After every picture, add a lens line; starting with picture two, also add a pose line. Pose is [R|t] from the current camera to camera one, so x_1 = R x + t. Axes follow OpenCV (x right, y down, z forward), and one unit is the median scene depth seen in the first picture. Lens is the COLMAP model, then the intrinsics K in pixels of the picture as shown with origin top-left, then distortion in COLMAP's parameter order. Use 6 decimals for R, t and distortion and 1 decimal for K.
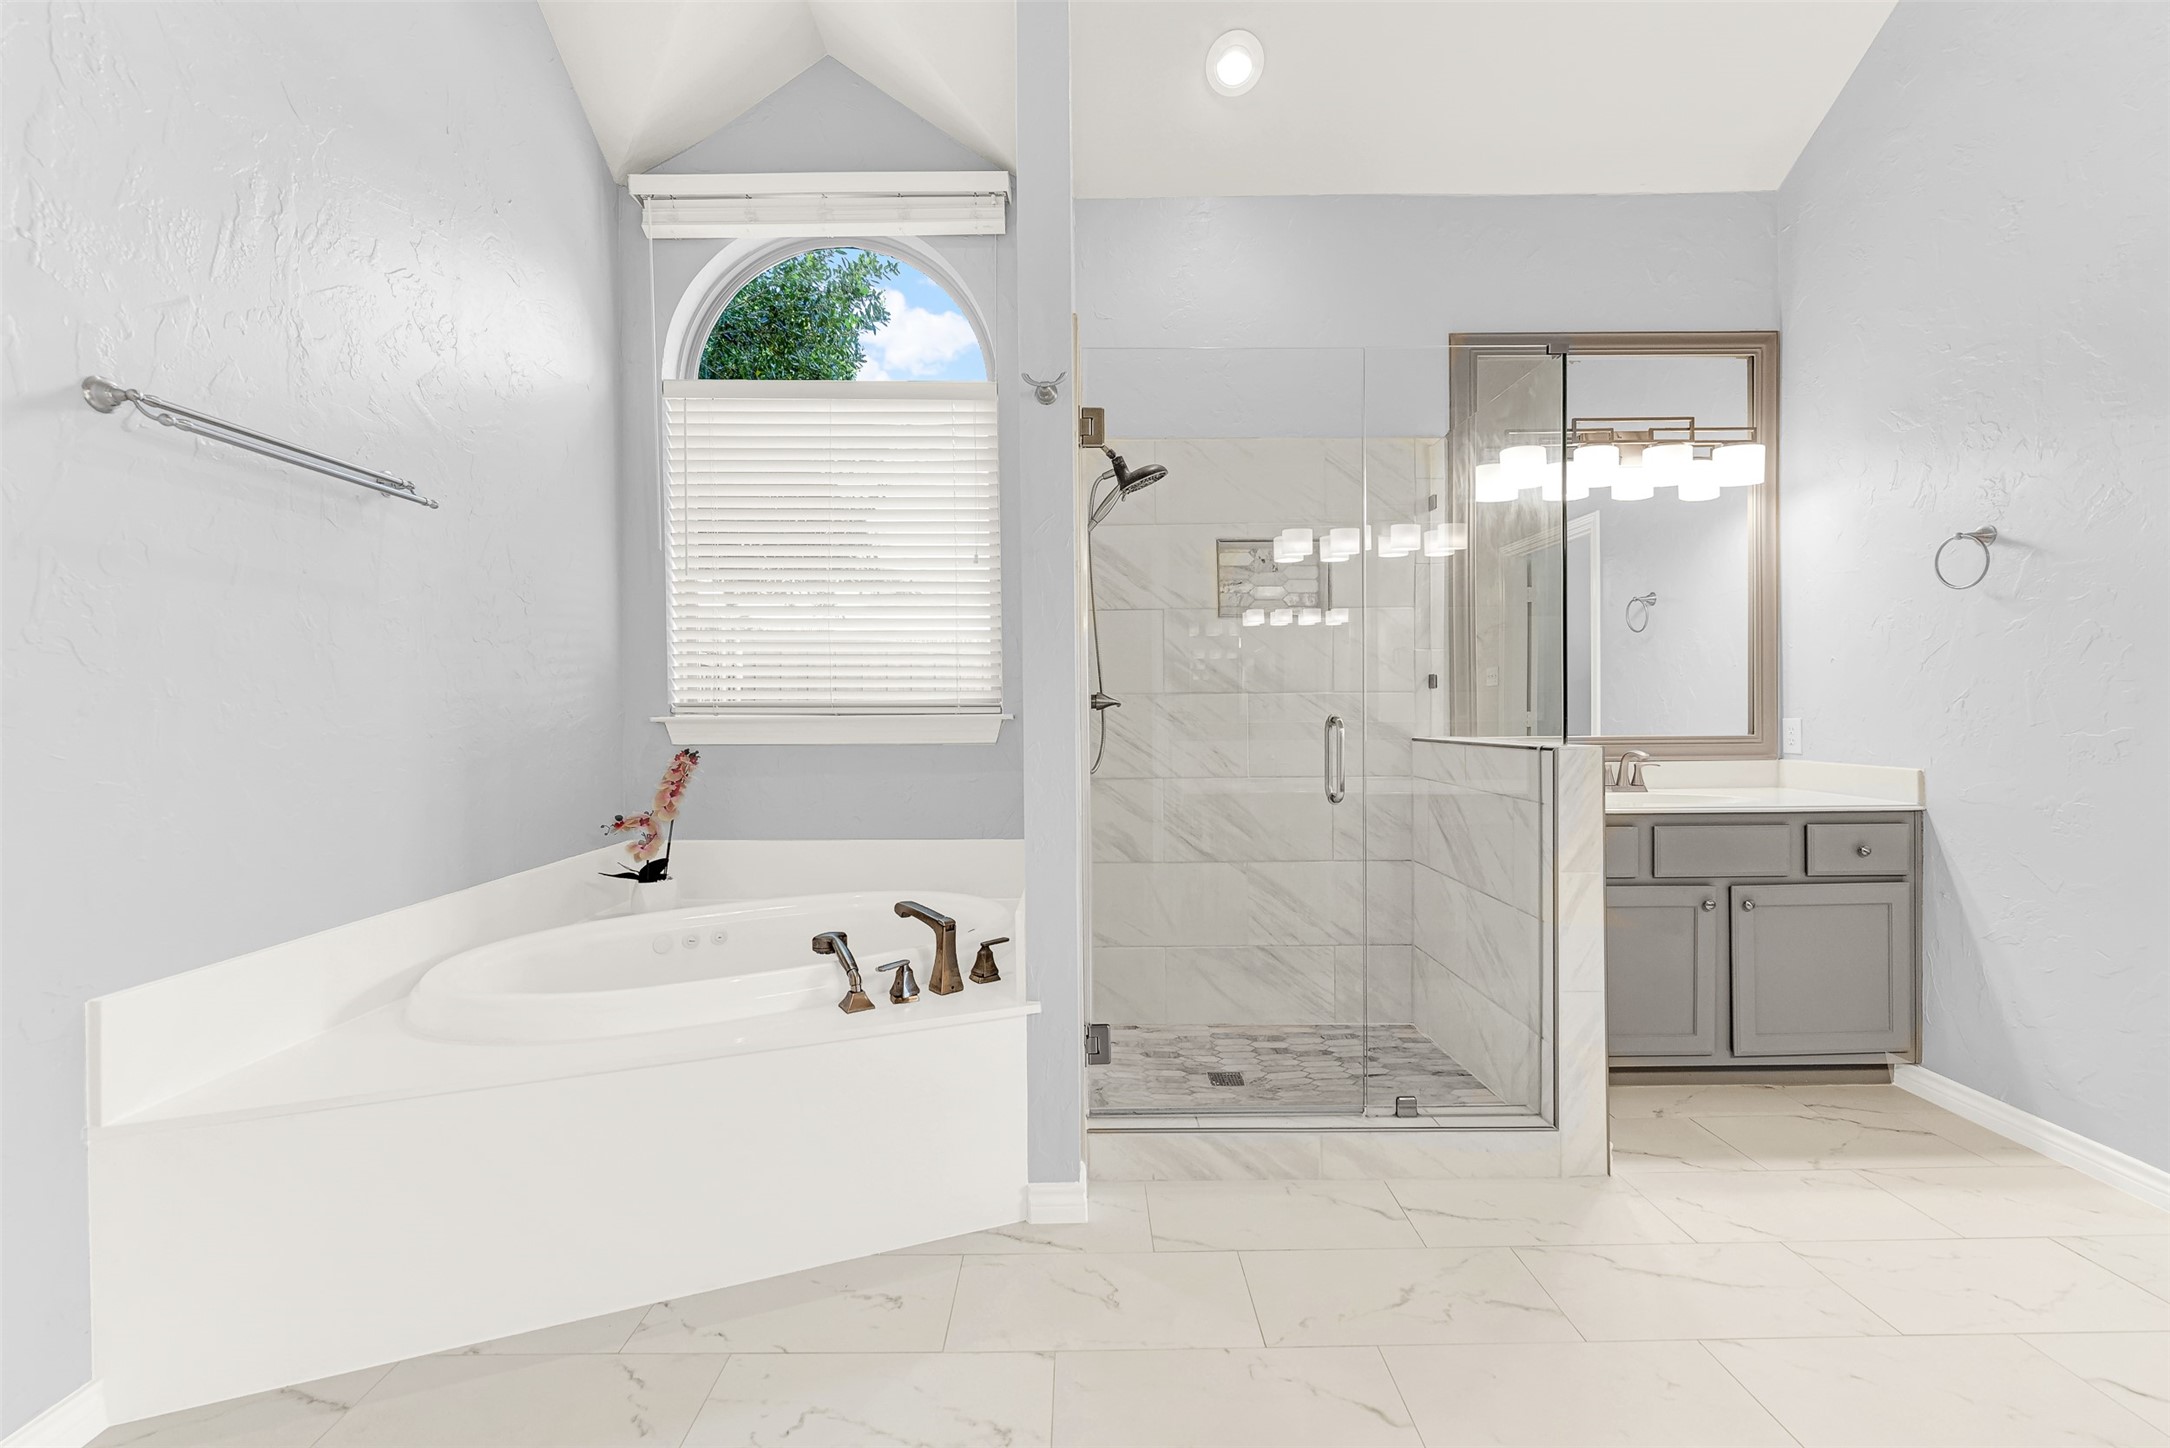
lens RADIAL K [[904.0, 0, 1088.3], [0, 904.0, 714.5], [0, 0, 1]] dist [-0.000163, 0.000443]
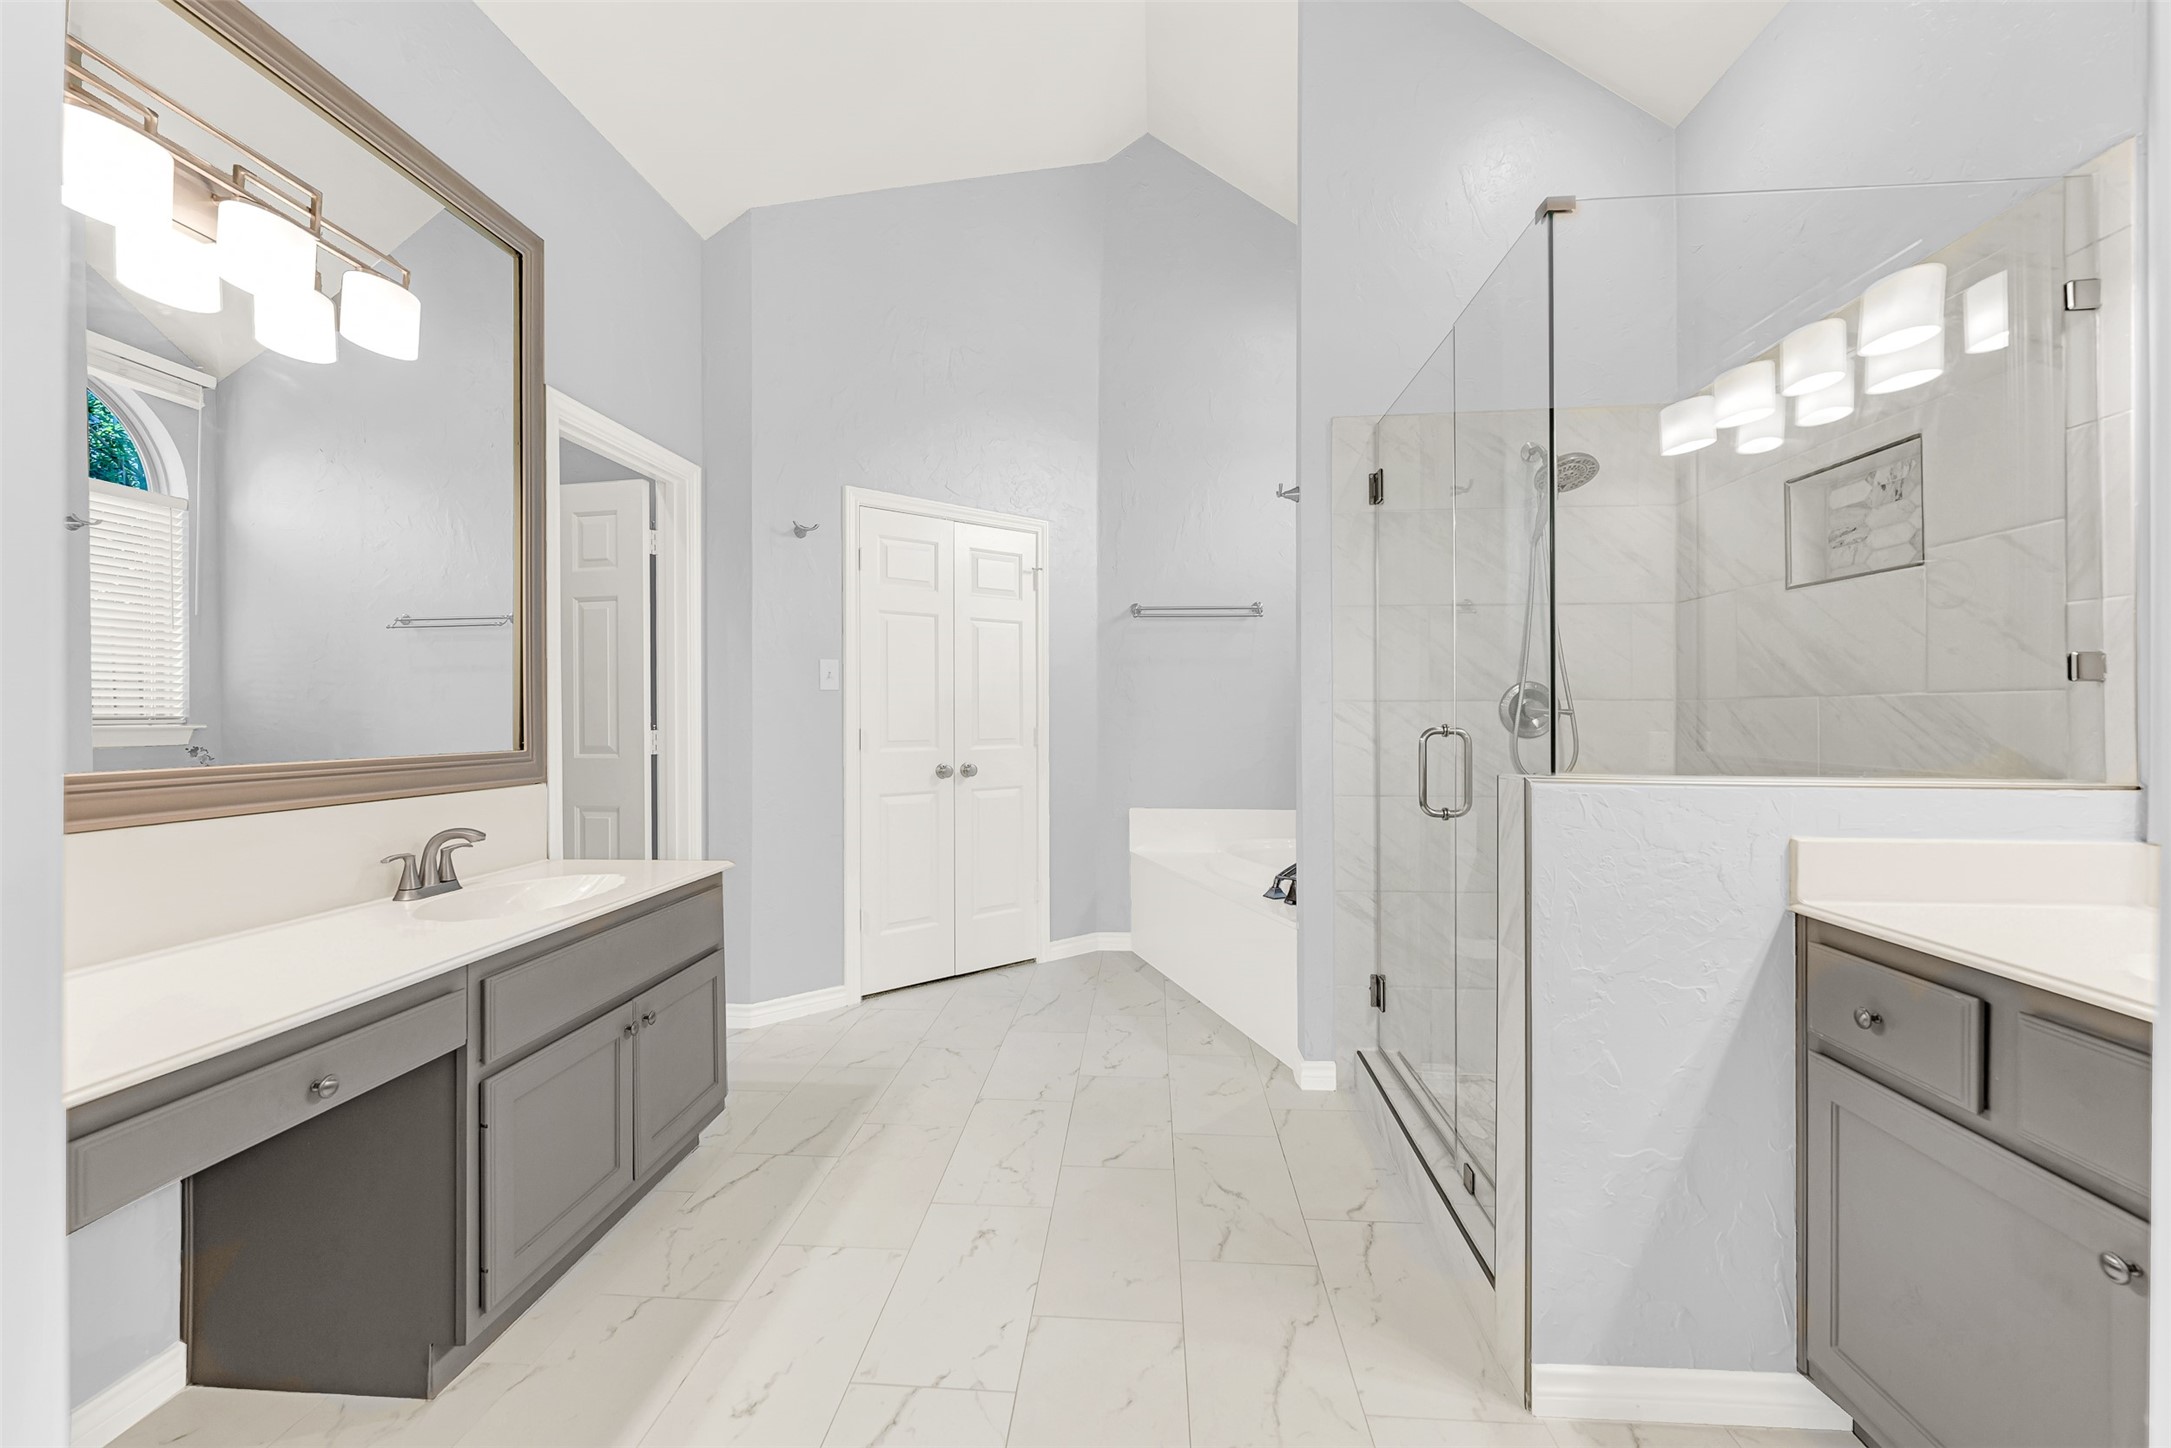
lens RADIAL K [[904.4, 0, 1088.8], [0, 904.4, 714.5], [0, 0, 1]] dist [-0.000163, 0.000443]
pose [[-0.086550, 0.003218, -0.996242, 1.637839], [-0.007584, 0.999964, 0.003889, -0.015391], [0.996219, 0.007892, -0.086523, 0.929774]]
